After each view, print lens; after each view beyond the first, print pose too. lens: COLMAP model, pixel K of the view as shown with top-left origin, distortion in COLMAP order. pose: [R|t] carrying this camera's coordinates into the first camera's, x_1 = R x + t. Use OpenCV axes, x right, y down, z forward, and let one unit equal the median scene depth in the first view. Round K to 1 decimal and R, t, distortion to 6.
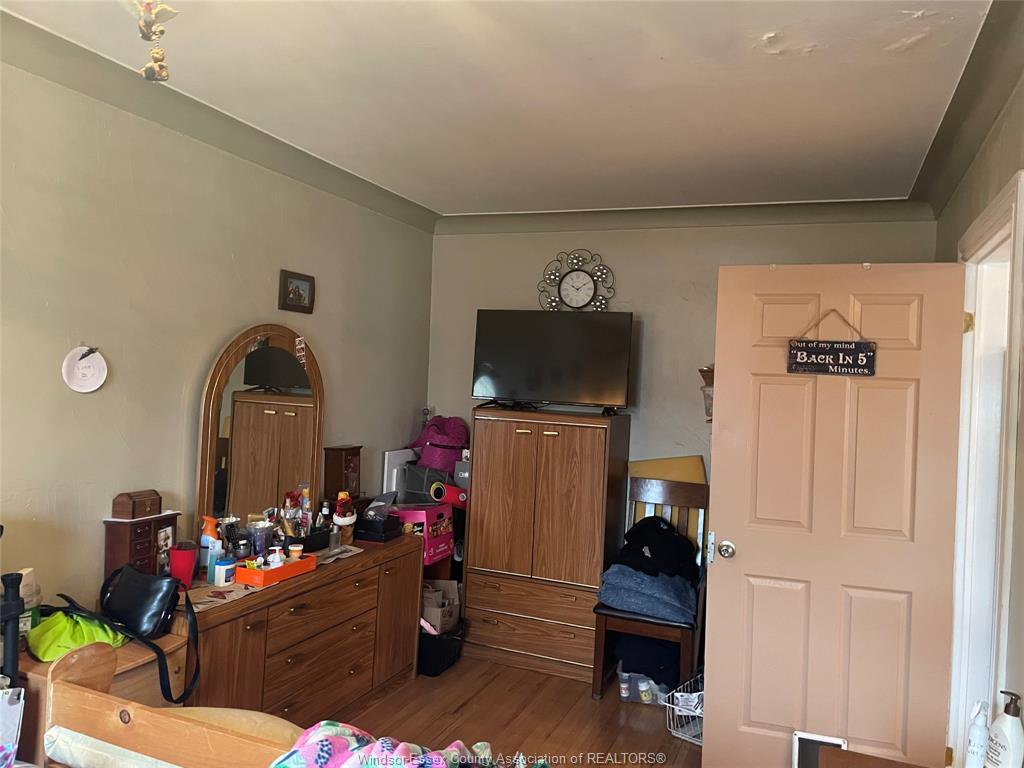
lens RADIAL K [[774.6, 0, 511.6], [0, 774.6, 385.0], [0, 0, 1]] dist [0.085184, -0.108596]
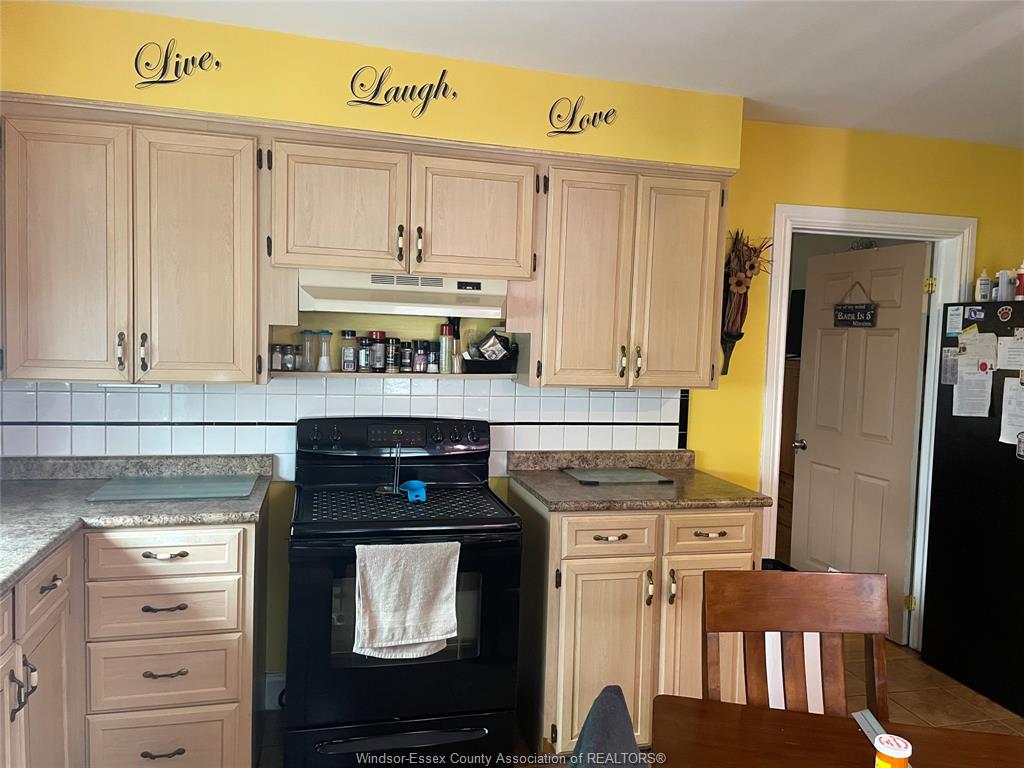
lens RADIAL K [[774.6, 0, 510.9], [0, 774.6, 380.9], [0, 0, 1]] dist [0.085184, -0.108596]
pose [[0.594070, 0.022522, -0.804098, 1.201882], [-0.004479, 0.999685, 0.024691, 0.052908], [0.804401, -0.011067, 0.593984, -0.373231]]
